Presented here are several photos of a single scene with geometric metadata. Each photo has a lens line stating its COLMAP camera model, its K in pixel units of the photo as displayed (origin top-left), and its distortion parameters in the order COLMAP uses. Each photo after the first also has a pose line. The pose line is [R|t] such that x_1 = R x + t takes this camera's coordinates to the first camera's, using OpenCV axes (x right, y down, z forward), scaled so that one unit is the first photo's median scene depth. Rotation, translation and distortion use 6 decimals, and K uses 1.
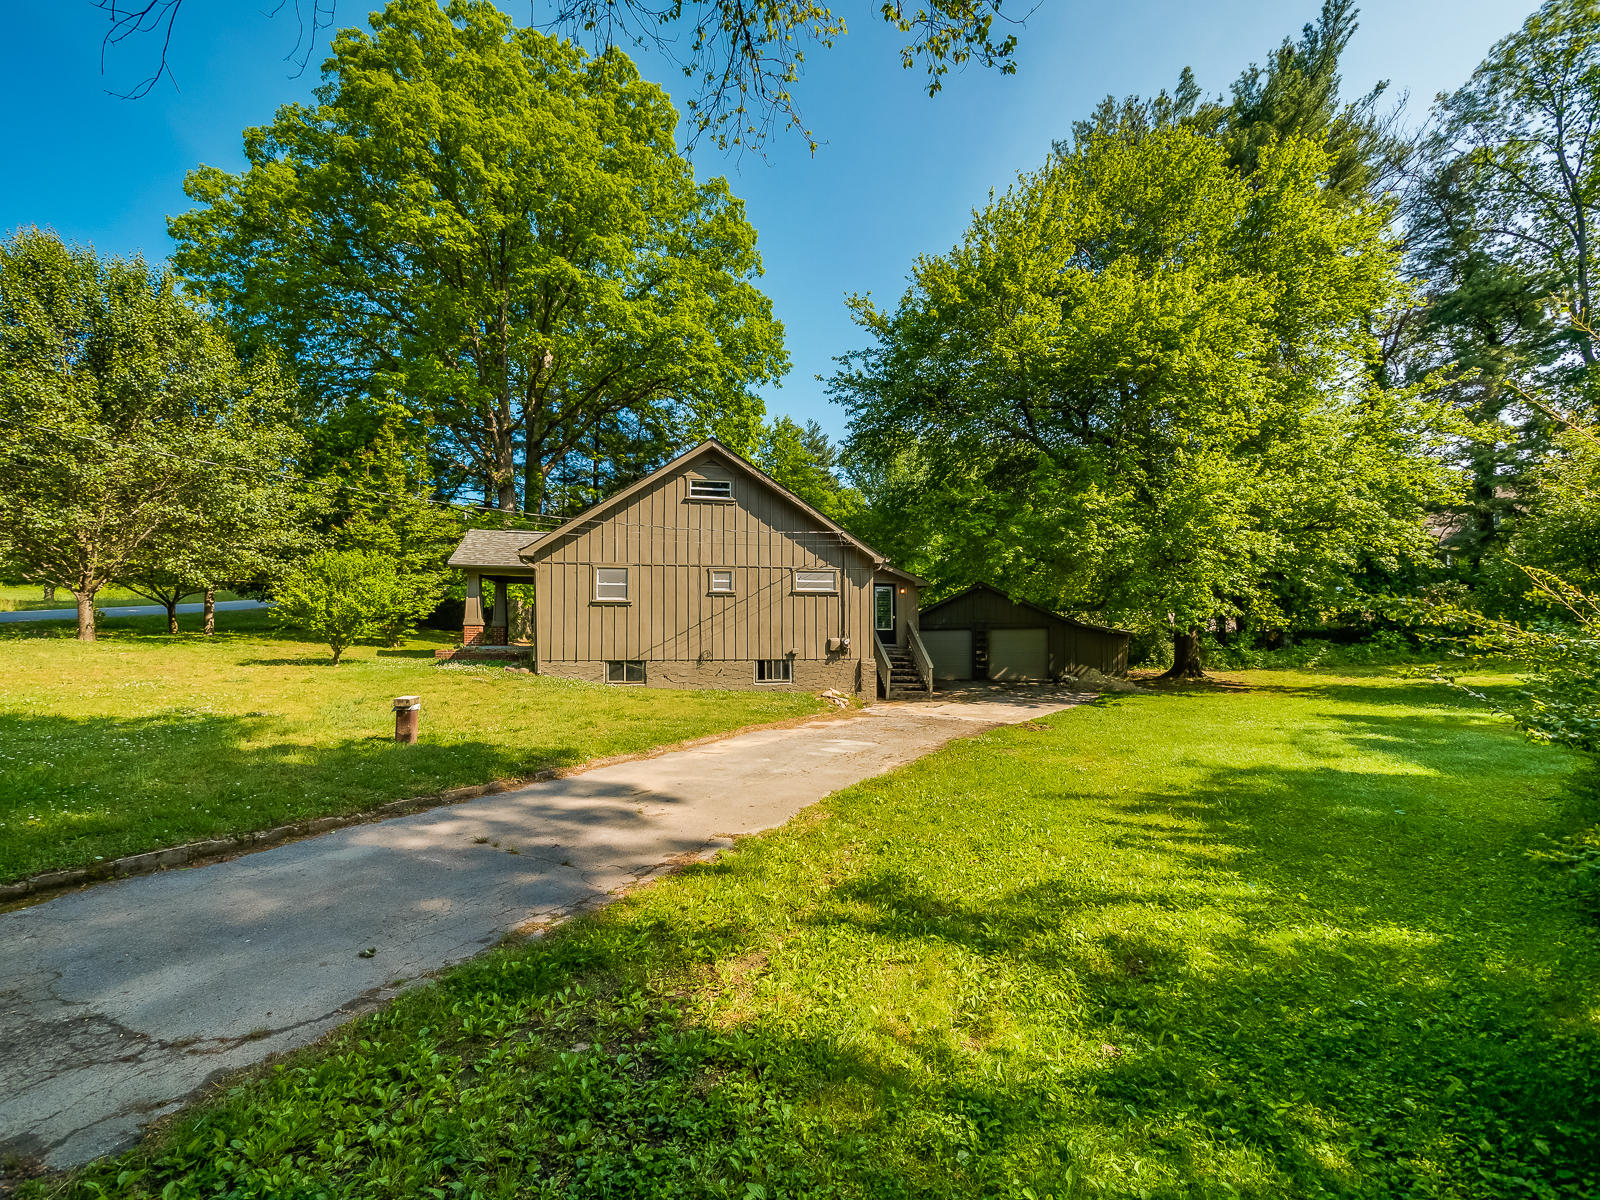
lens RADIAL K [[685.9, 0, 800.0], [0, 685.9, 600.0], [0, 0, 1]] dist [-0.006694, 0.006073]
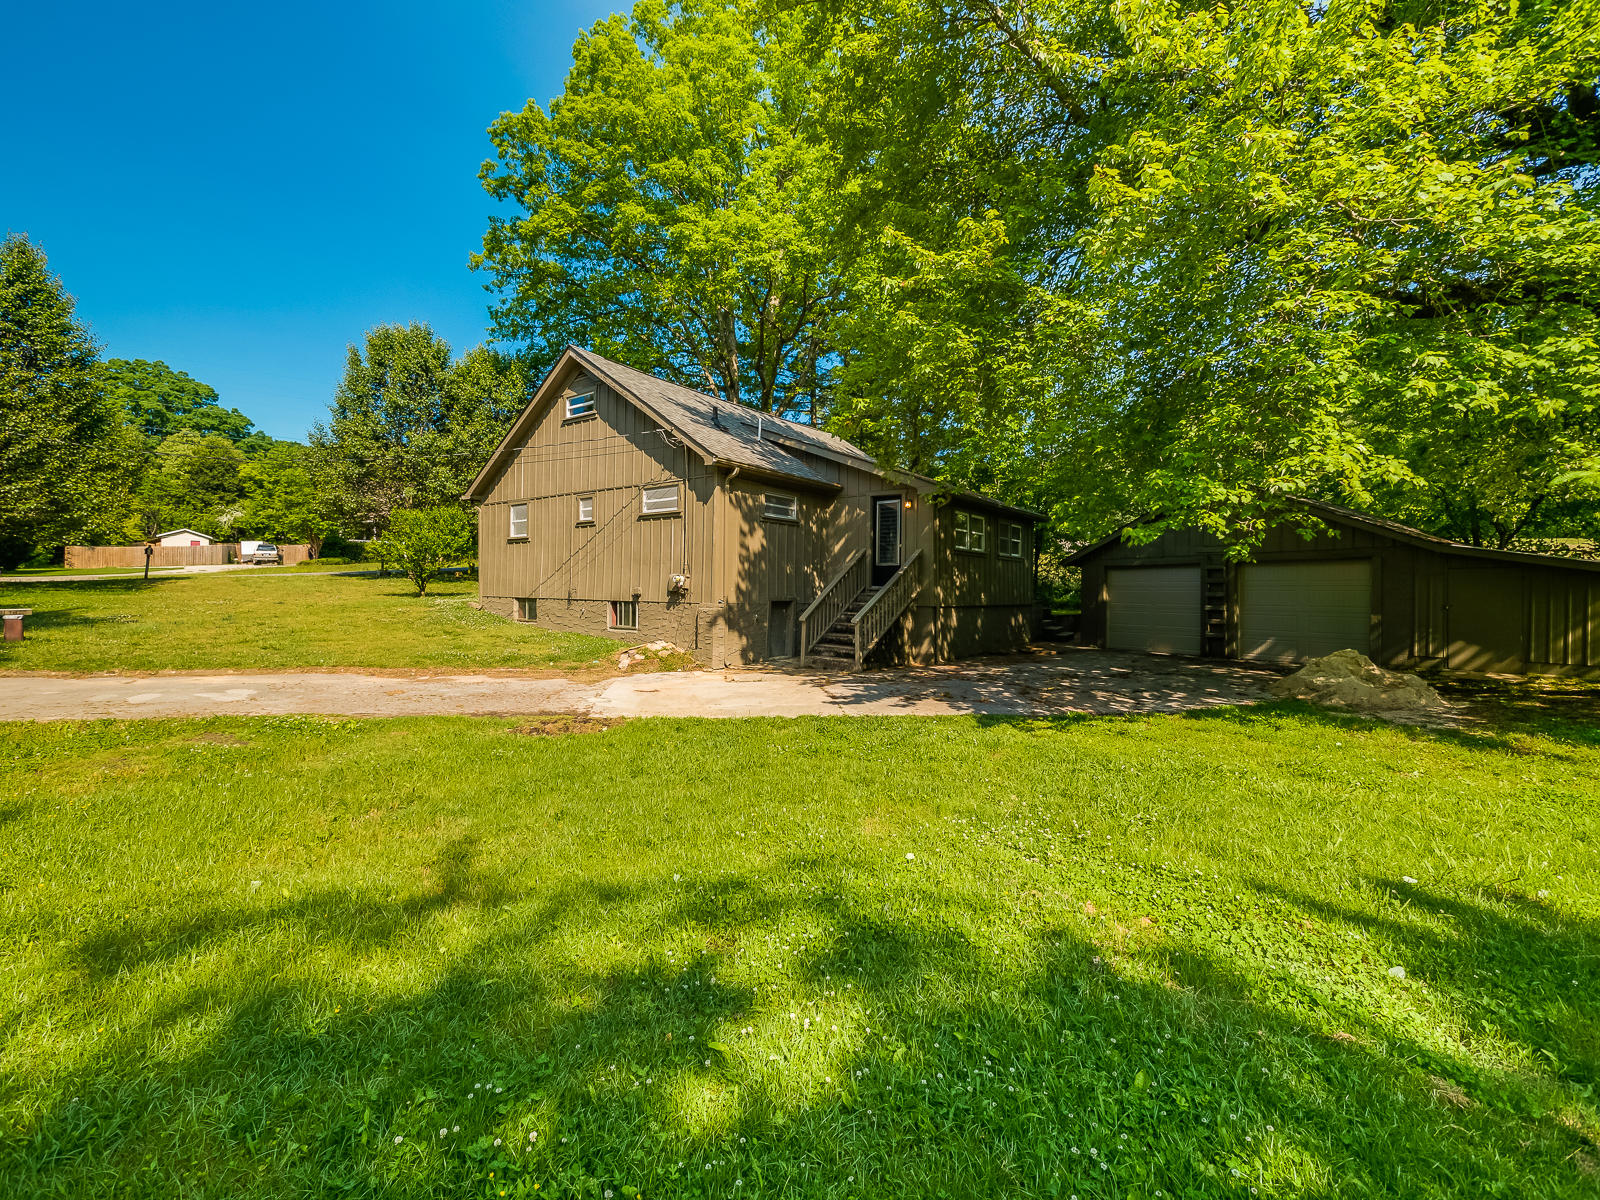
lens RADIAL K [[685.9, 0, 800.0], [0, 685.9, 600.0], [0, 0, 1]] dist [-0.006694, 0.006073]
pose [[0.675277, 0.020856, -0.737269, 0.685446], [0.031480, 0.997874, 0.057062, 0.045021], [0.736892, -0.061742, 0.673185, 0.603994]]
